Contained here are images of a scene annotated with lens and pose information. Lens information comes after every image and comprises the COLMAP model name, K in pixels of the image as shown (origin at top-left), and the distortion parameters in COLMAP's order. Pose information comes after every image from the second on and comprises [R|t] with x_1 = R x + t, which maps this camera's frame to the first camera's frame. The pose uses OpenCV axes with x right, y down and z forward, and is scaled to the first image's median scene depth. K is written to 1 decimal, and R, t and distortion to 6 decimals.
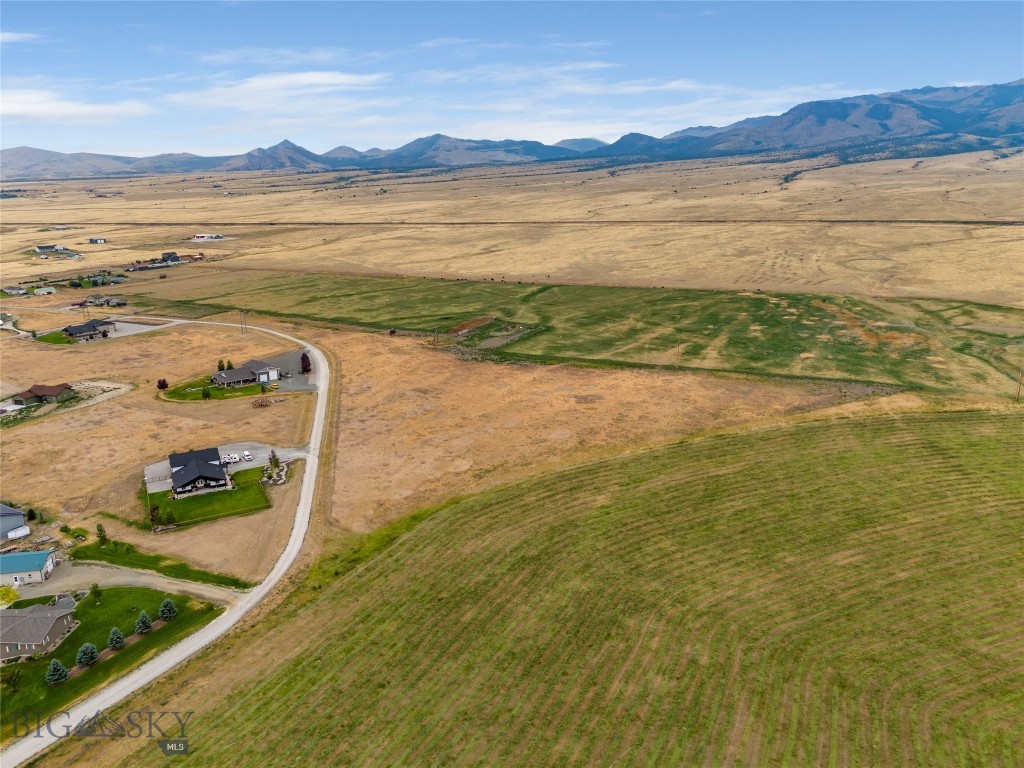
lens RADIAL K [[753.6, 0, 514.2], [0, 753.6, 380.7], [0, 0, 1]] dist [0.074666, -0.068235]
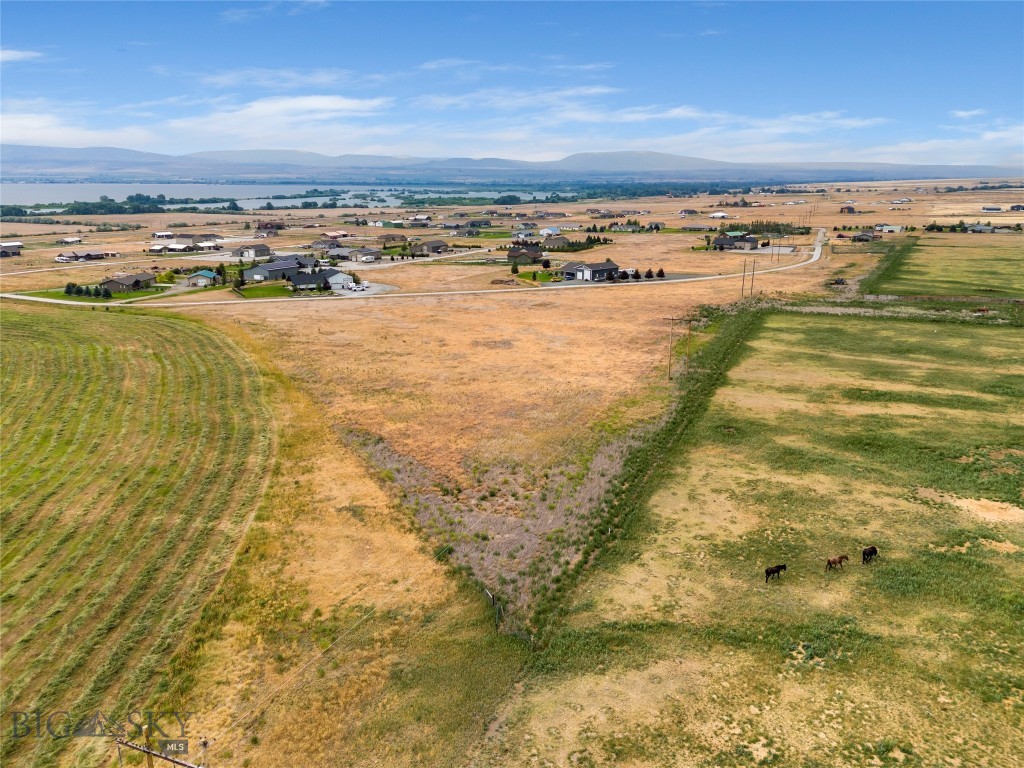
lens RADIAL K [[749.7, 0, 514.1], [0, 749.7, 406.6], [0, 0, 1]] dist [0.062226, -0.054426]
pose [[0.027542, 0.300458, -0.953397, 0.174189], [-0.262578, 0.922441, 0.283117, -0.026991], [0.964518, 0.242544, 0.104299, 0.234479]]
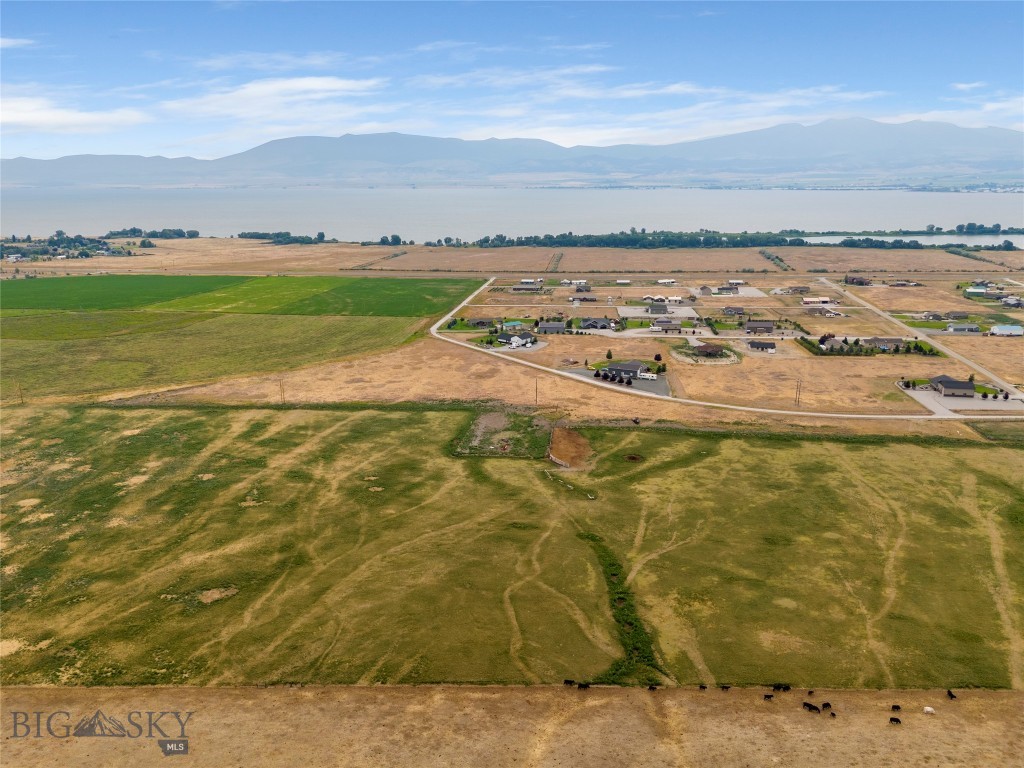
lens RADIAL K [[761.0, 0, 513.4], [0, 761.0, 386.6], [0, 0, 1]] dist [0.074484, -0.072595]
pose [[-0.918040, 0.120075, -0.377869, 0.088080], [-0.087665, 0.867980, 0.488801, -0.164097], [0.386676, 0.481865, -0.786313, 0.538715]]
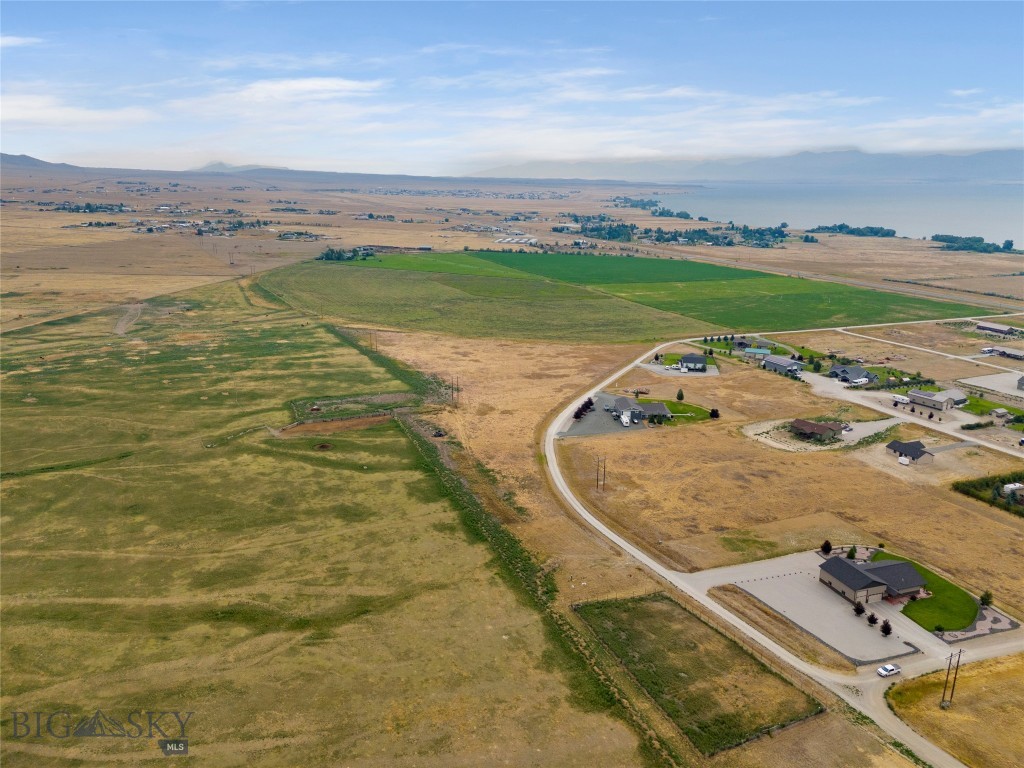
lens RADIAL K [[753.6, 0, 514.2], [0, 753.6, 380.7], [0, 0, 1]] dist [0.074666, -0.068235]
pose [[-0.800696, -0.149274, 0.580175, -0.227443], [0.160660, 0.879476, 0.448007, -0.153229], [-0.577126, 0.451928, -0.680210, 0.501173]]
